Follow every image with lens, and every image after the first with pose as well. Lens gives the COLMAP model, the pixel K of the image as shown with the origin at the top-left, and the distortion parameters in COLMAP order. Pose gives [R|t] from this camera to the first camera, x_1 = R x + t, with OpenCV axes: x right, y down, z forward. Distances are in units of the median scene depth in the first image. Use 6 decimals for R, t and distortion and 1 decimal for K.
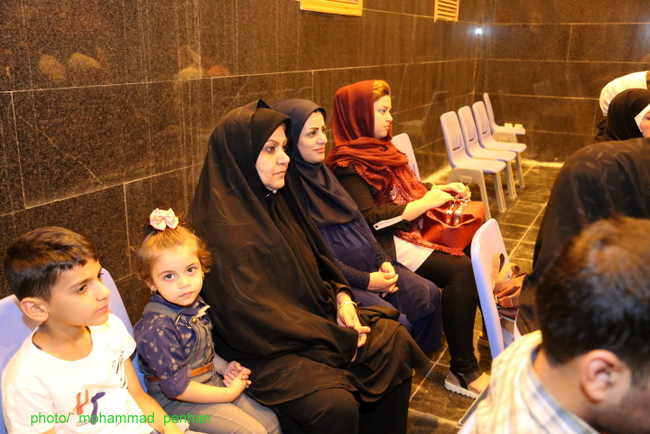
lens RADIAL K [[656.8, 0, 324.7], [0, 656.8, 215.0], [0, 0, 1]] dist [0.017855, 0.000000]
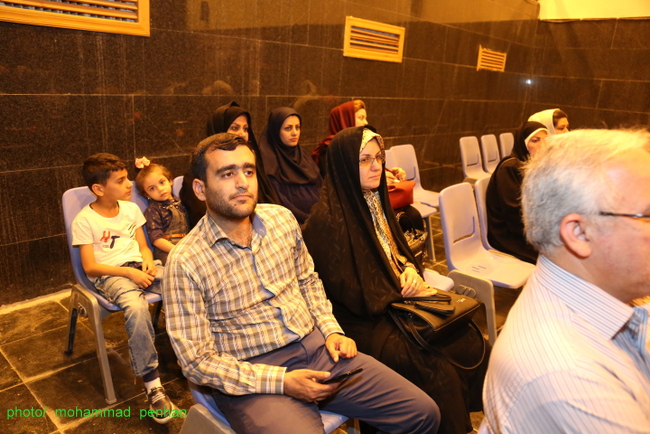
lens RADIAL K [[538.2, 0, 325.7], [0, 538.2, 219.7], [0, 0, 1]] dist [-0.049720, 0.018637]
pose [[0.961886, 0.113266, -0.248891, 0.316235], [-0.115492, 0.993292, 0.005689, 0.062753], [0.247866, 0.023273, 0.968515, -0.205909]]
